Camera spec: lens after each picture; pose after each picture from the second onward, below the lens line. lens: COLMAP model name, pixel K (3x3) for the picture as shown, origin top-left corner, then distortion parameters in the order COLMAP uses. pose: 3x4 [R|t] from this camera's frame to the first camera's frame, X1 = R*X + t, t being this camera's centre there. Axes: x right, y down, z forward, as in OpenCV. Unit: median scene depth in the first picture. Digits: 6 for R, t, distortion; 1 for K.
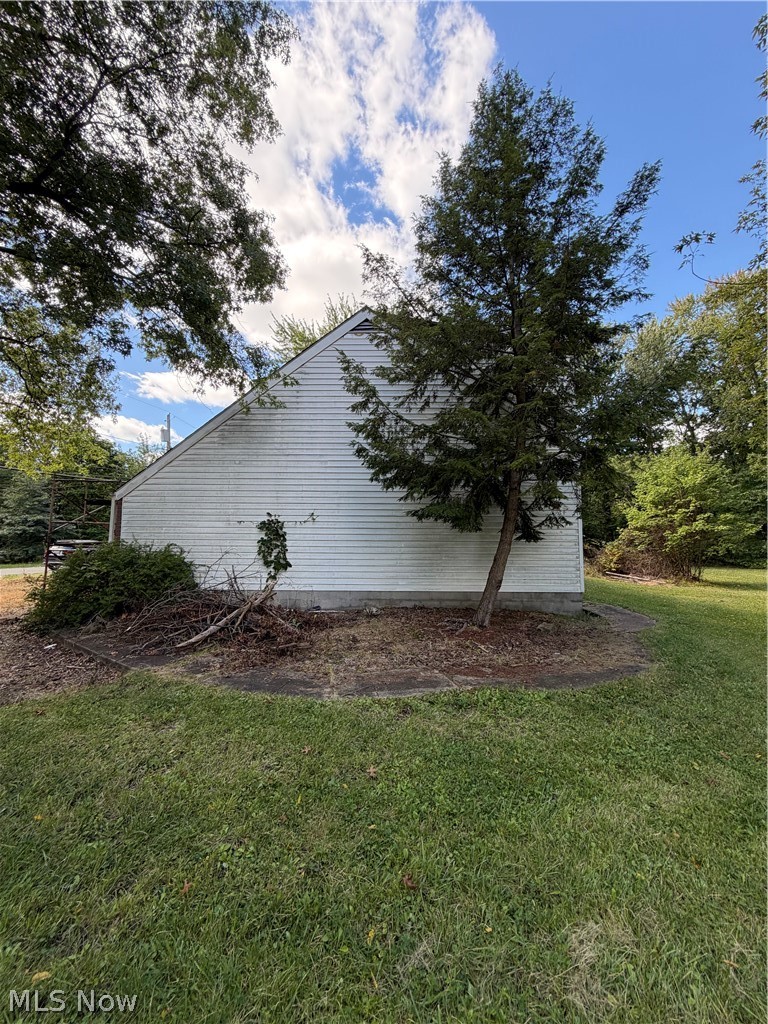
lens RADIAL K [[403.8, 0, 384.0], [0, 403.8, 511.6], [0, 0, 1]] dist [0.000061, -0.000332]
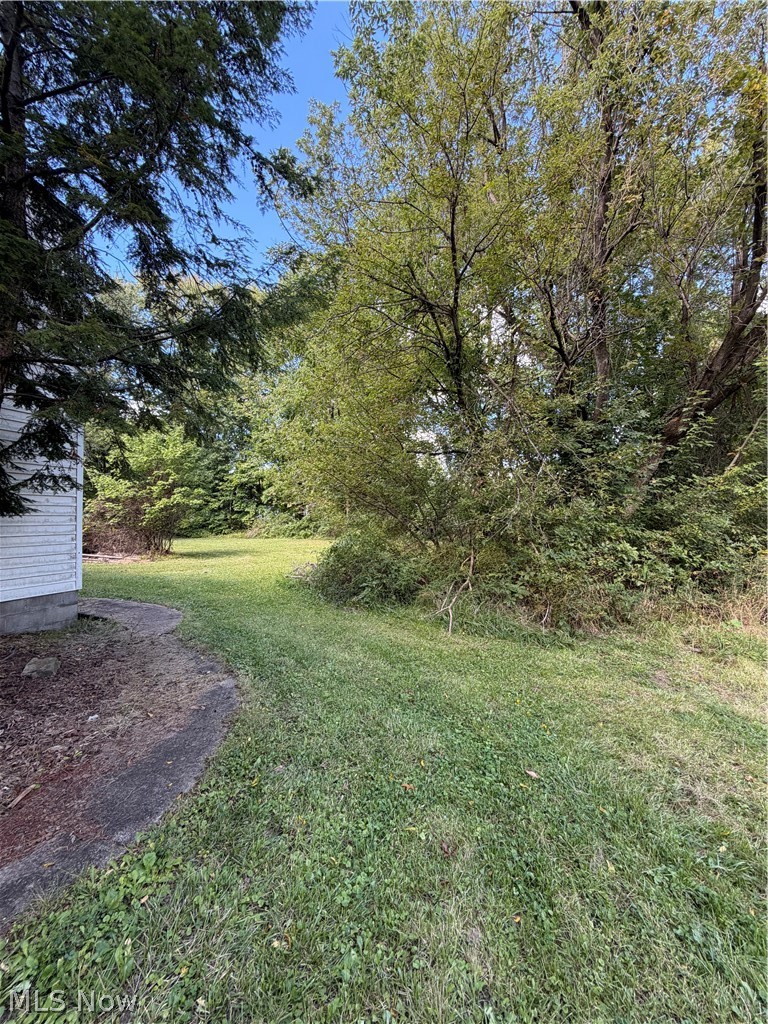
lens RADIAL K [[403.8, 0, 384.6], [0, 403.8, 512.4], [0, 0, 1]] dist [0.000061, -0.000332]
pose [[0.343107, 0.006094, 0.939277, 0.026759], [-0.071316, 0.997262, 0.019580, 0.019036], [-0.936585, -0.073703, 0.342602, 0.280253]]
